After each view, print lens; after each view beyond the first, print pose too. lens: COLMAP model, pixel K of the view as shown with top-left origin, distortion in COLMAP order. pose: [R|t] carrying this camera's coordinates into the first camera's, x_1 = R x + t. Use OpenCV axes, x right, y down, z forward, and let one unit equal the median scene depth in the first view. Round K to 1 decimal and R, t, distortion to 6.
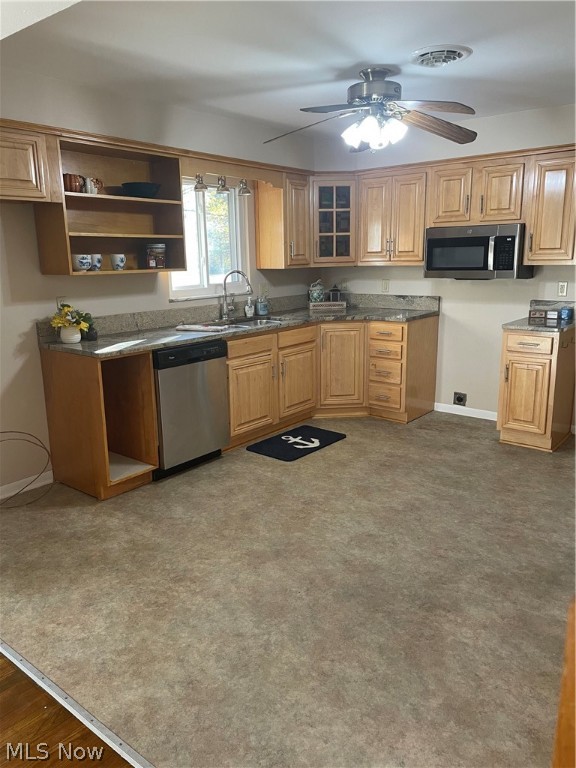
lens RADIAL K [[577.6, 0, 288.0], [0, 577.6, 384.0], [0, 0, 1]] dist [0.090504, -0.158934]
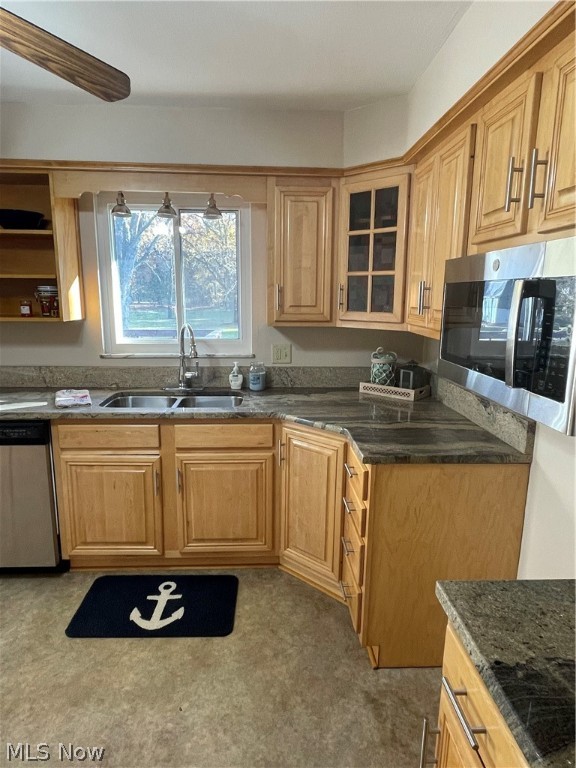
lens RADIAL K [[477.2, 0, 288.0], [0, 477.2, 384.0], [0, 0, 1]] dist [-0.002959, -0.001804]
pose [[0.660725, 0.164920, -0.732286, 0.432536], [-0.187887, 0.980846, 0.051373, -0.178470], [0.726733, 0.103643, 0.679056, 0.706651]]
